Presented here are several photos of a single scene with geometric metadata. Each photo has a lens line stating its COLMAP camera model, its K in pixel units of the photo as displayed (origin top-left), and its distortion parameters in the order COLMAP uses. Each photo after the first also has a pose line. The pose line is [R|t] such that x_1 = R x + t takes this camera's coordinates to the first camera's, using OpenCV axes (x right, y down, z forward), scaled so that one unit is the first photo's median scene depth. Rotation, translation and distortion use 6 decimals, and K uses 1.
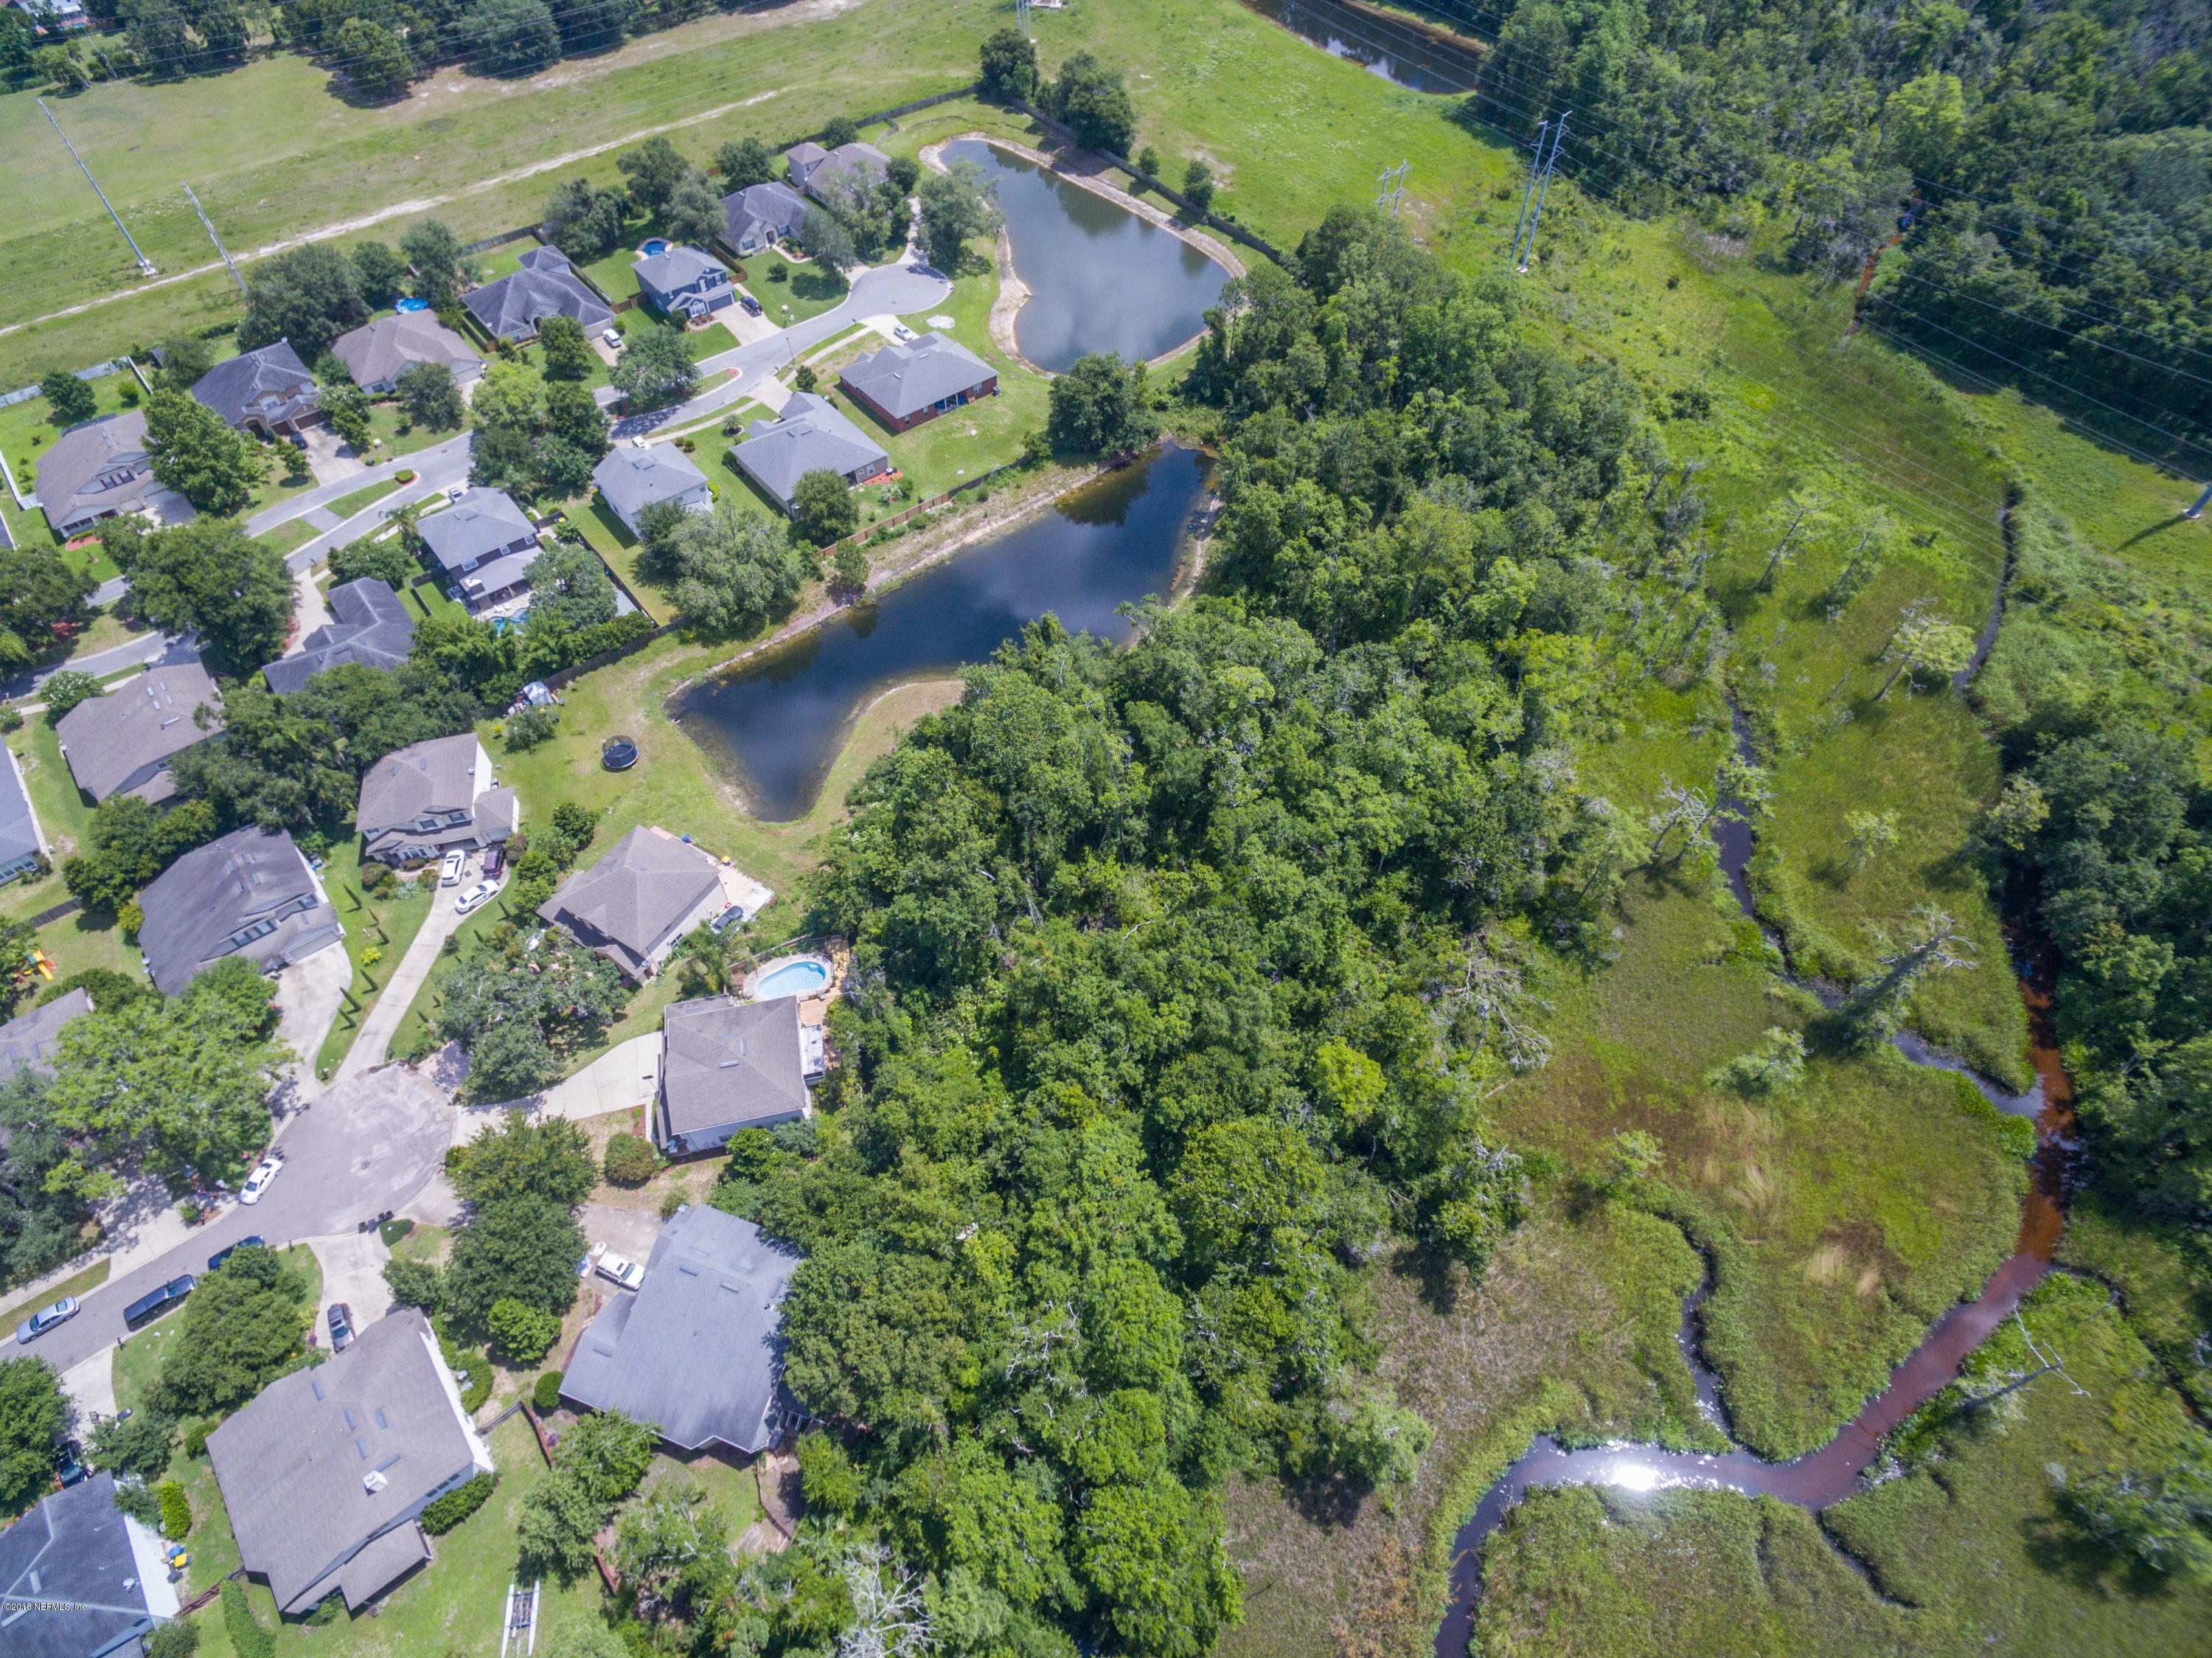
lens RADIAL K [[1221.3, 0, 1103.7], [0, 1221.3, 825.2], [0, 0, 1]] dist [0.004343, 0.004294]
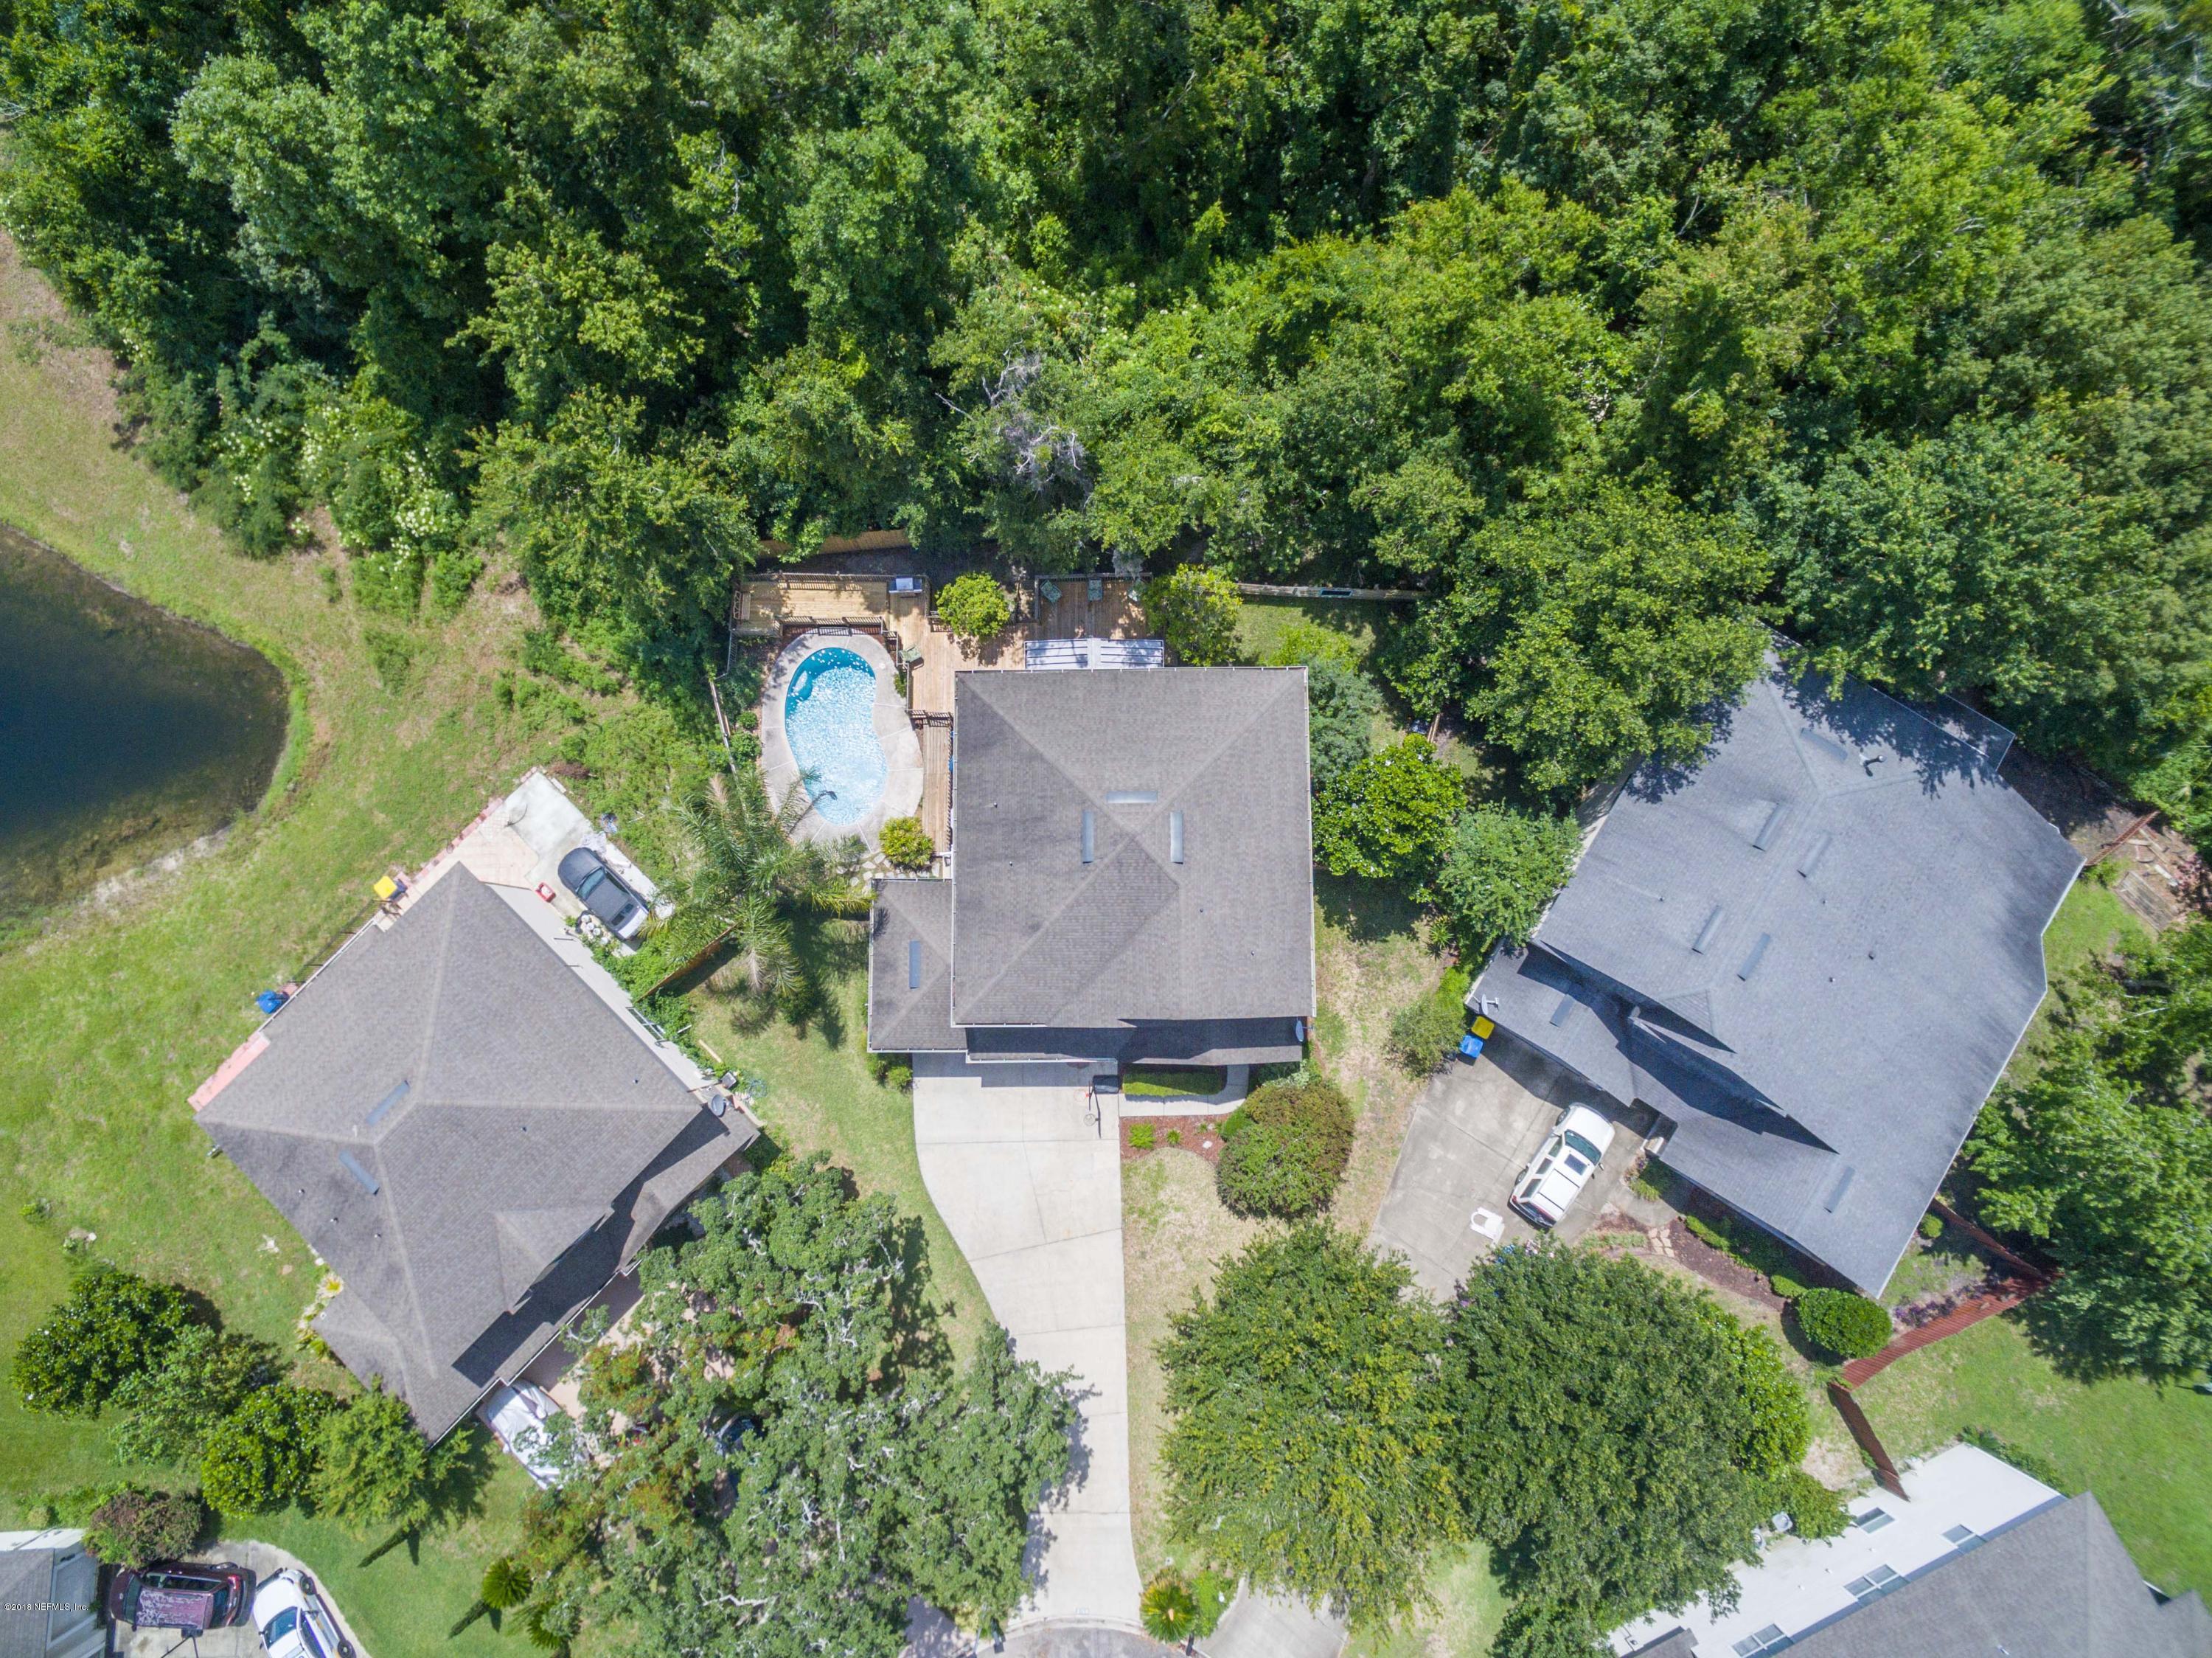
lens RADIAL K [[1221.3, 0, 1103.7], [0, 1221.3, 825.2], [0, 0, 1]] dist [0.004343, 0.004294]
pose [[0.217731, -0.968681, 0.119378, -0.294770], [0.770956, 0.245701, 0.587586, -0.023417], [-0.598514, -0.035900, 0.800307, 0.616828]]
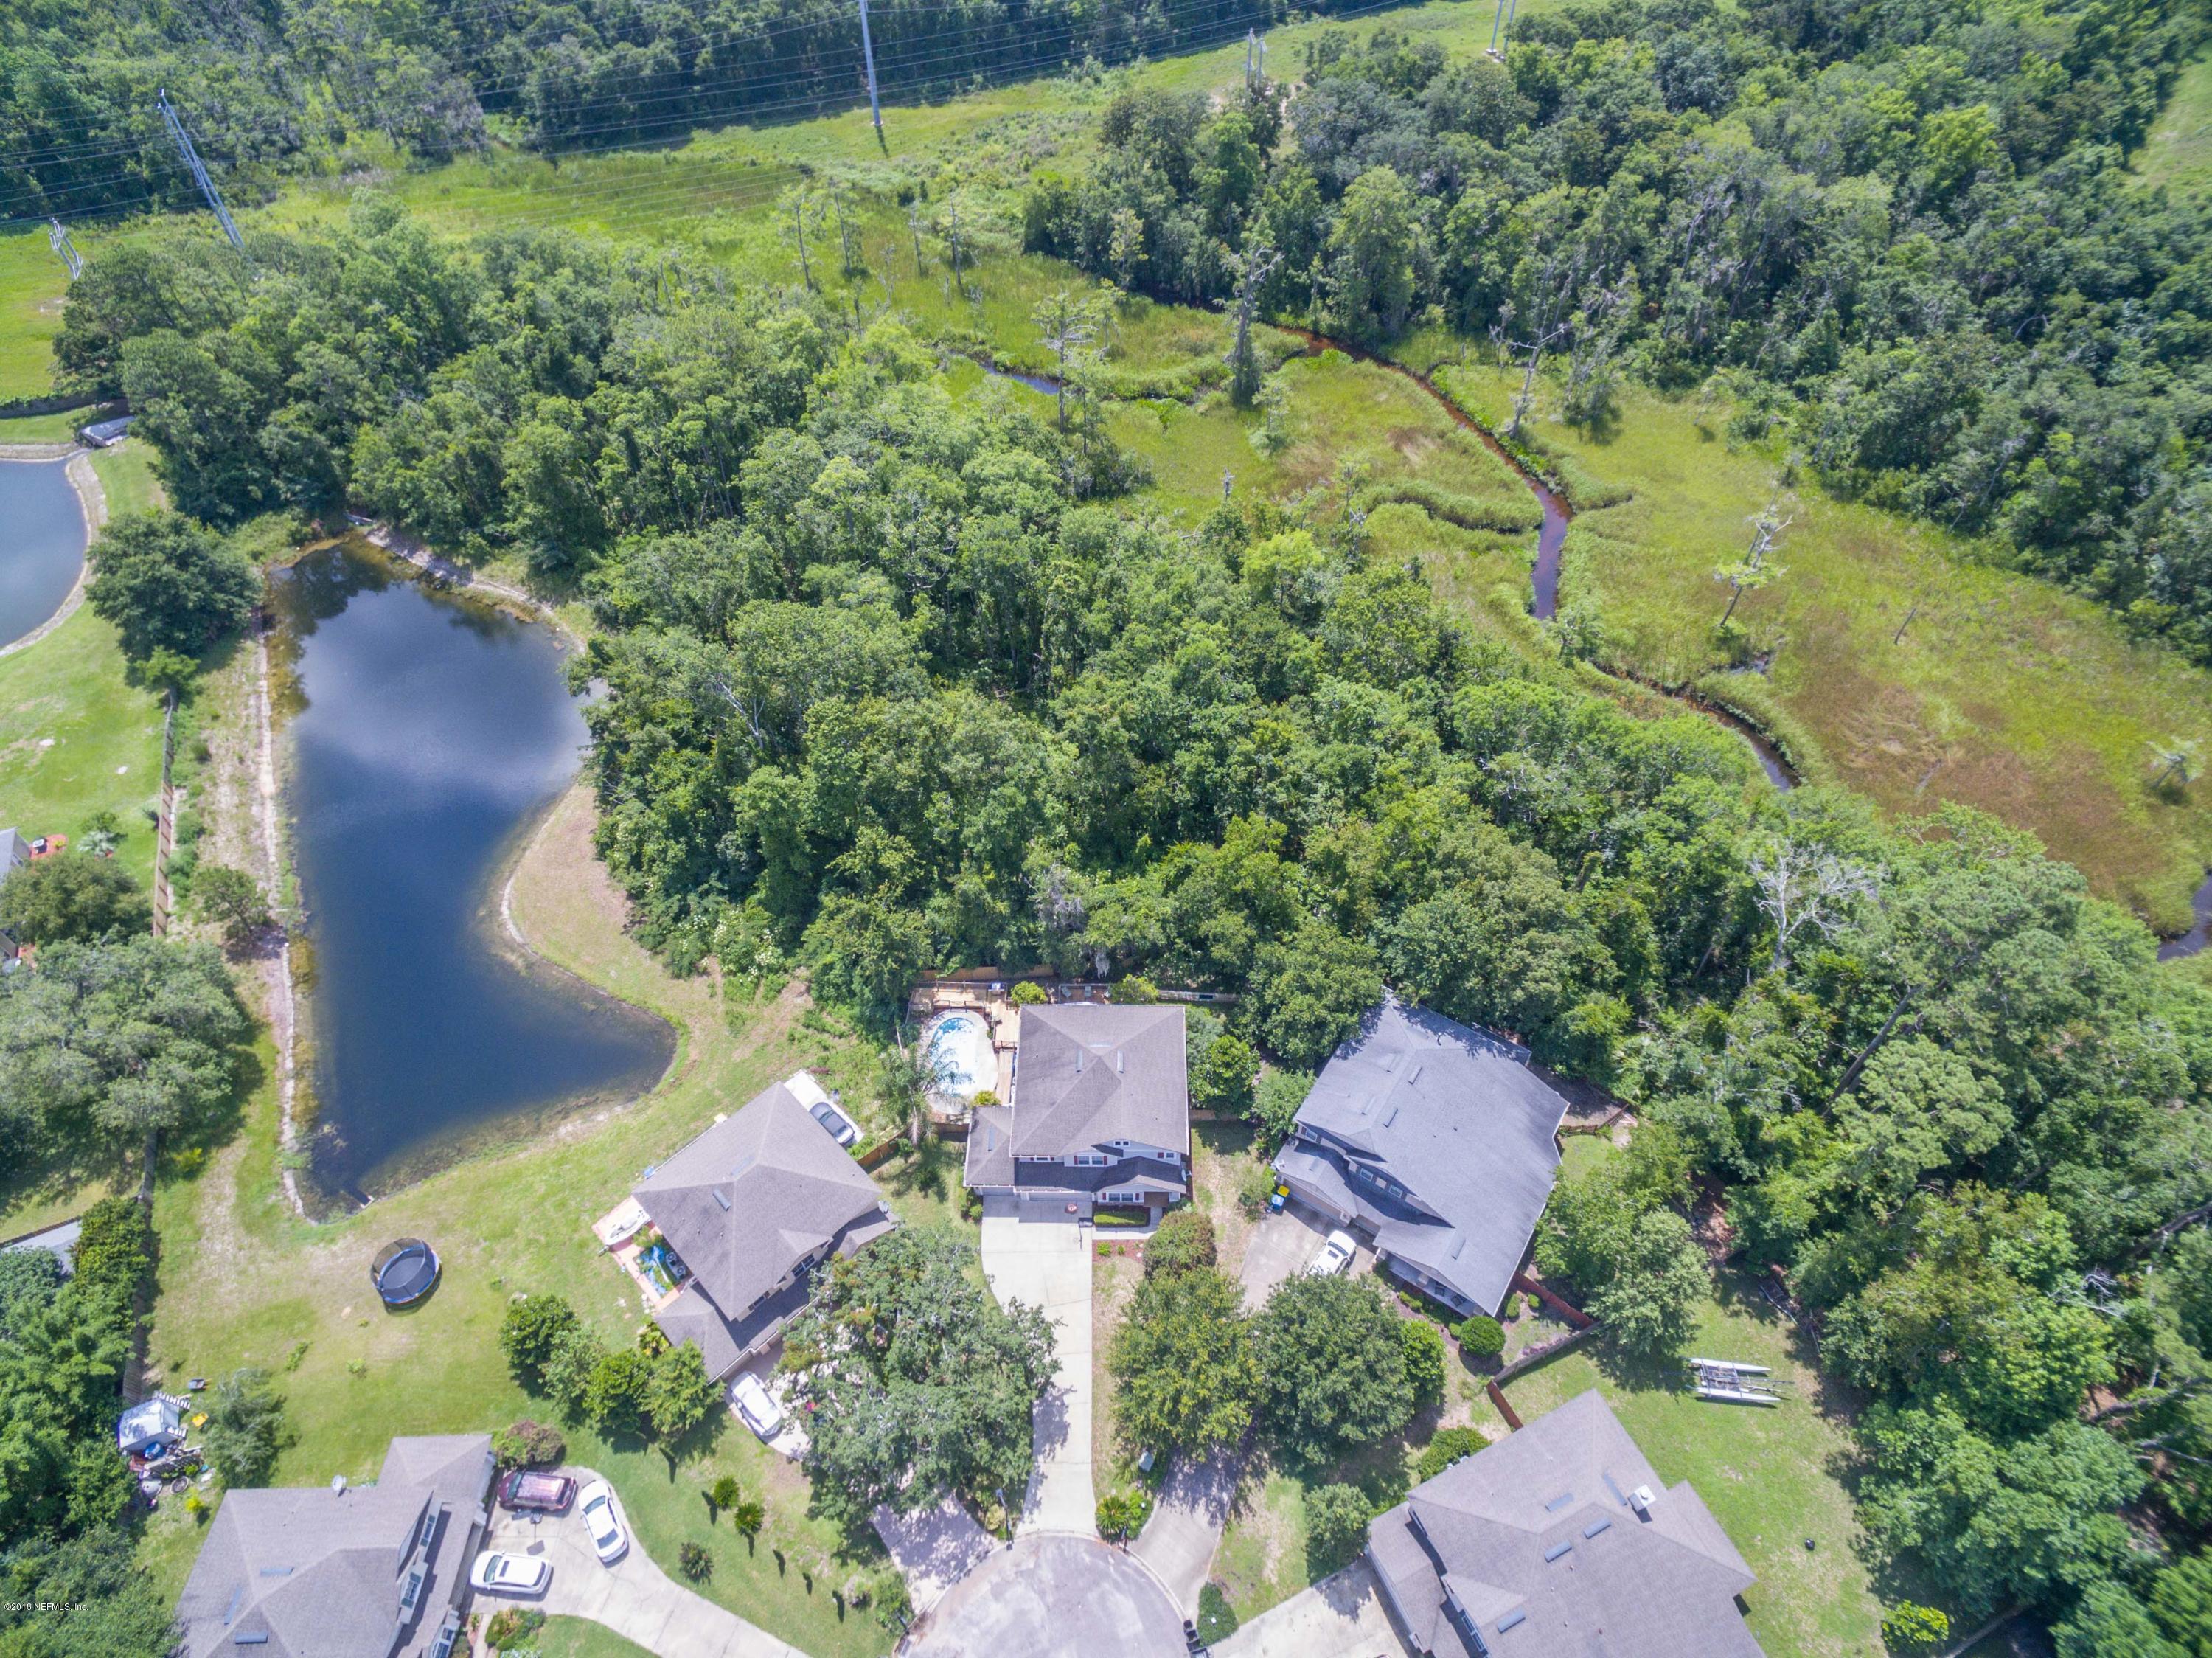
lens RADIAL K [[1230.3, 0, 1110.4], [0, 1230.3, 818.9], [0, 0, 1]] dist [0.007357, 0.003664]
pose [[0.237402, -0.722527, 0.649304, -0.587885], [0.767250, 0.549421, 0.330854, -0.123681], [-0.595792, 0.419633, 0.684792, 0.348778]]
